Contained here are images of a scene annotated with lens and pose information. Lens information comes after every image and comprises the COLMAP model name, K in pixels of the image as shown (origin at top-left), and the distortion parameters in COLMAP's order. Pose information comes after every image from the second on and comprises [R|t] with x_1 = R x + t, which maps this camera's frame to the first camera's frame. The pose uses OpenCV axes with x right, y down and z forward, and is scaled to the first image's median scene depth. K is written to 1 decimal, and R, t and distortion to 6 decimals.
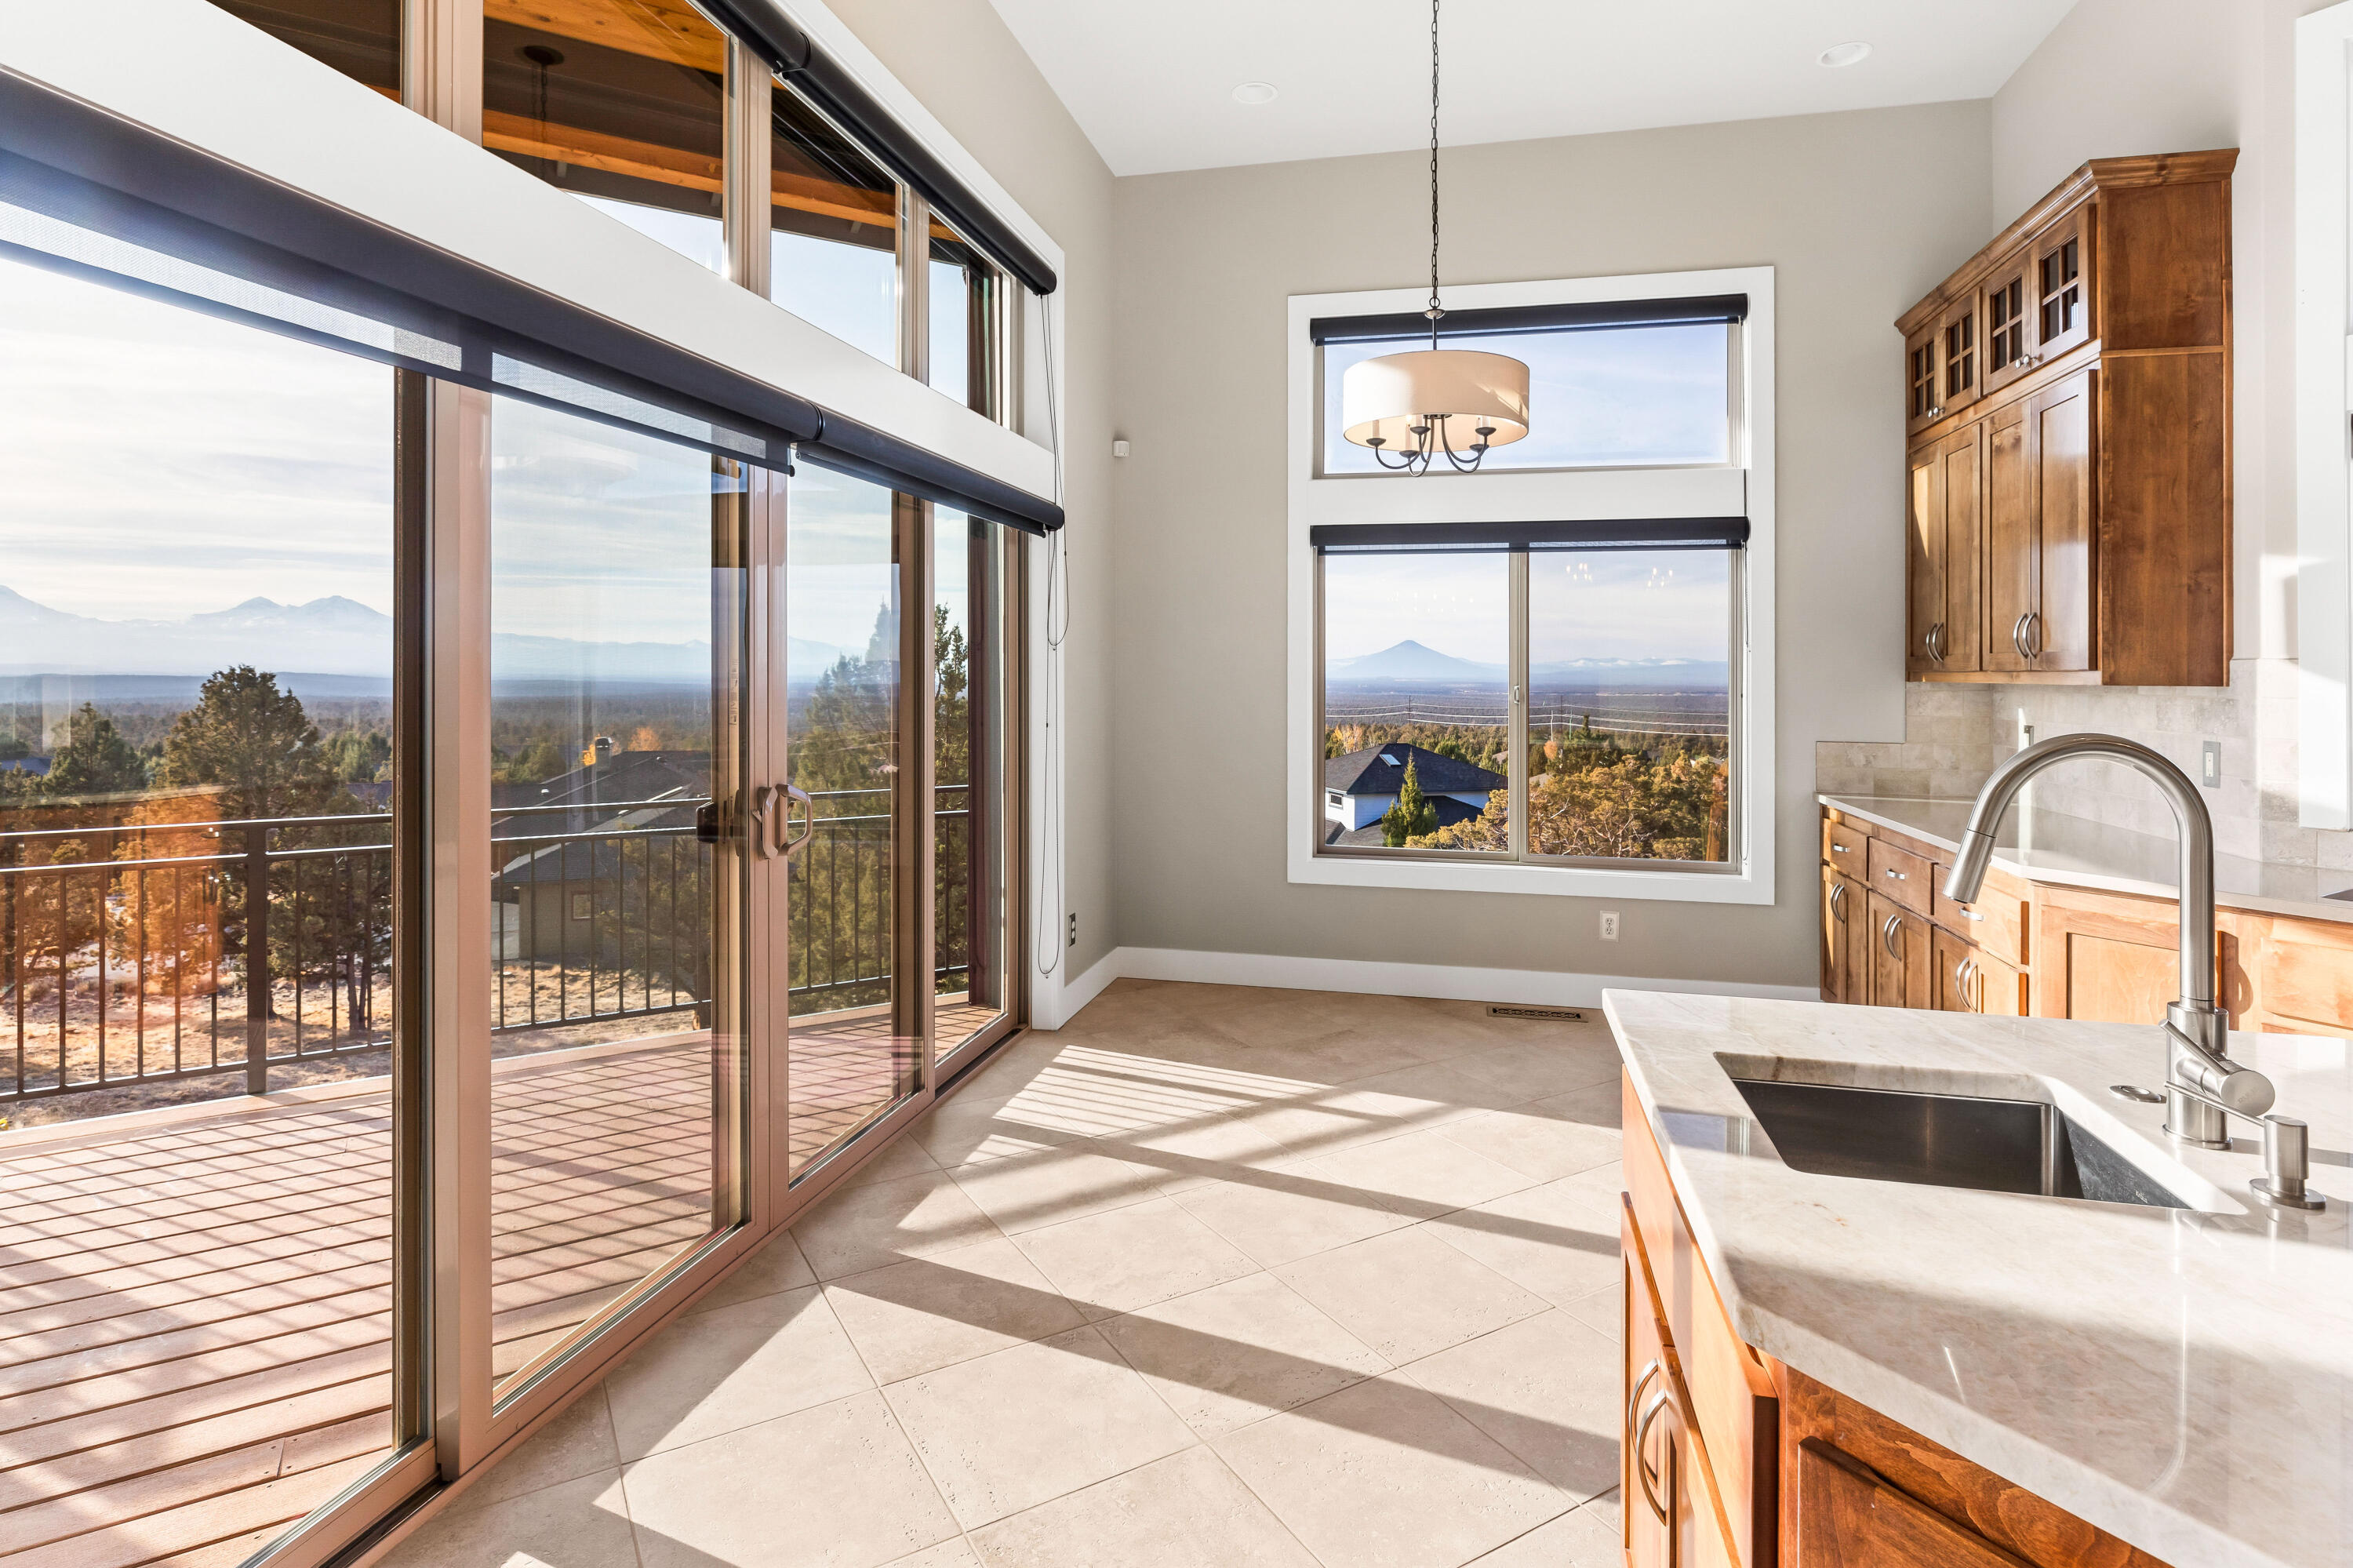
lens RADIAL K [[1150.4, 0, 1207.1], [0, 1150.4, 635.2], [0, 0, 1]] dist [0.000499, 0.000139]
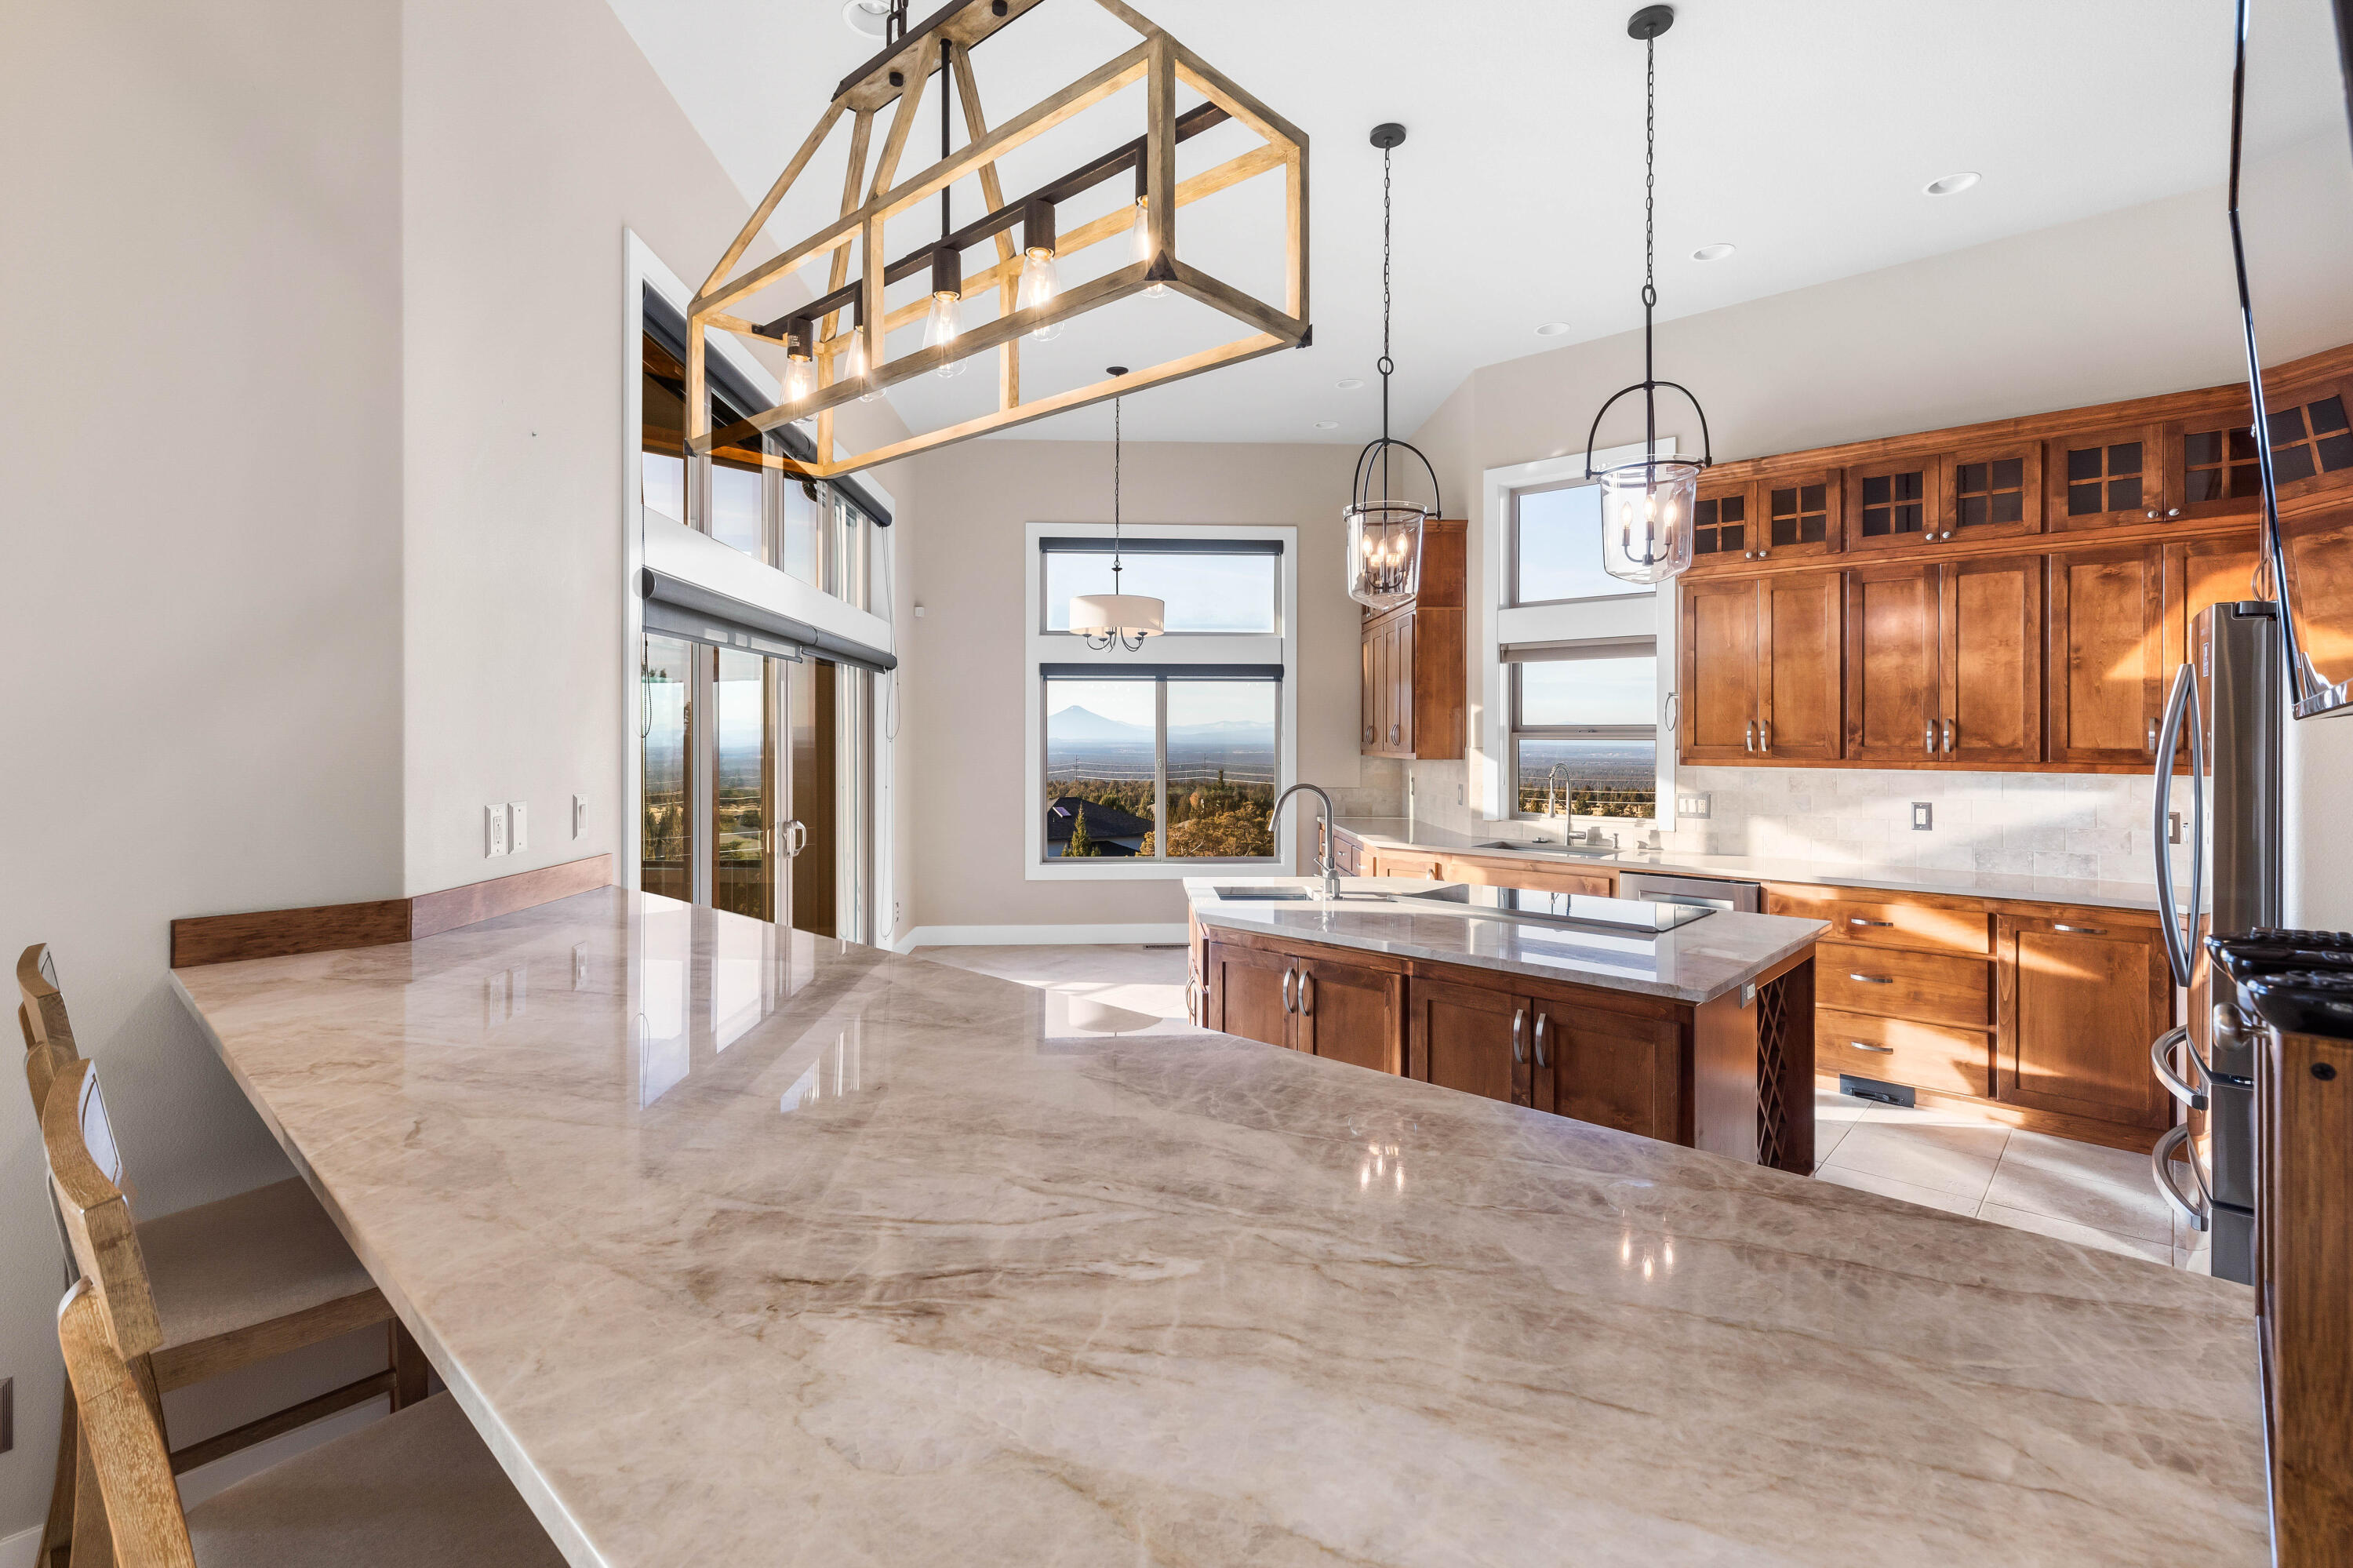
lens RADIAL K [[1091.7, 0, 1193.5], [0, 1091.7, 700.9], [0, 0, 1]] dist [0.008588, -0.000409]
pose [[0.959660, 0.003877, 0.281135, -0.151632], [-0.005027, 0.999982, 0.003369, -0.051751], [-0.281117, -0.004647, 0.959662, -0.622049]]
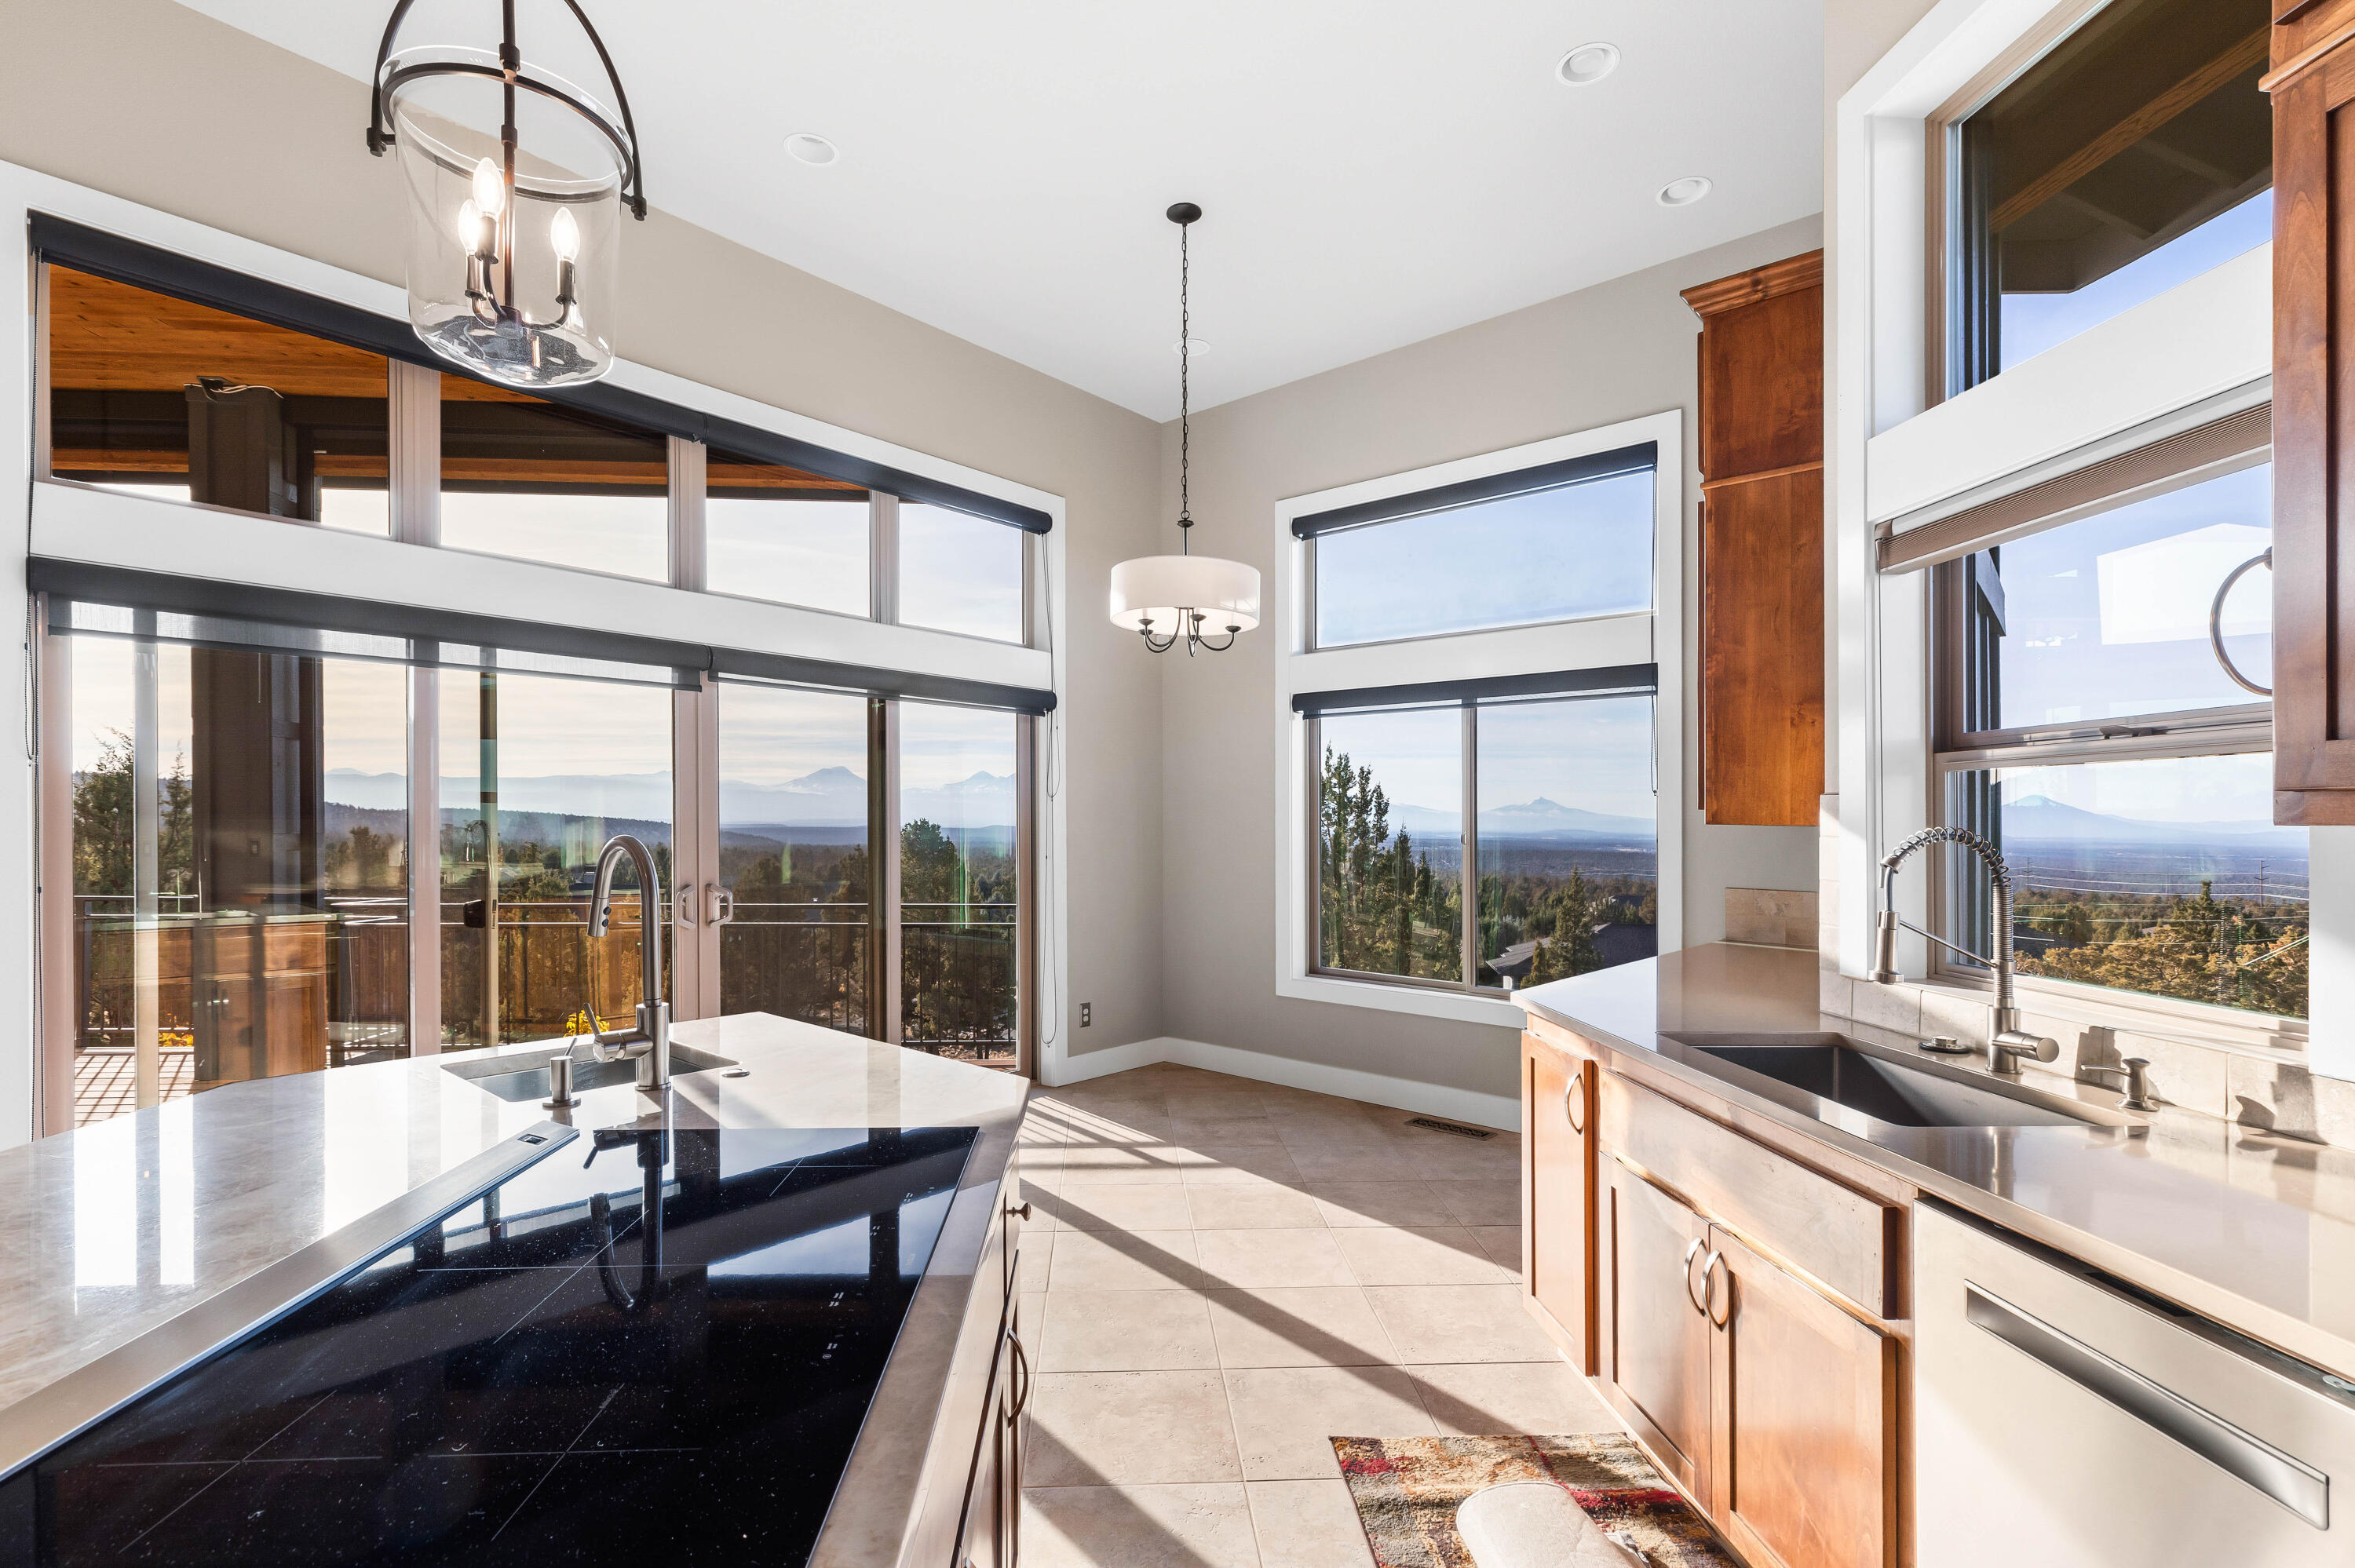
lens RADIAL K [[1092.4, 0, 1199.0], [0, 1092.4, 795.9], [0, 0, 1]] dist [0.008588, -0.000409]
pose [[0.864252, -0.010778, -0.502945, 0.619419], [0.012012, 0.999928, -0.000786, 0.010396], [0.502917, -0.005362, 0.864318, -0.015418]]
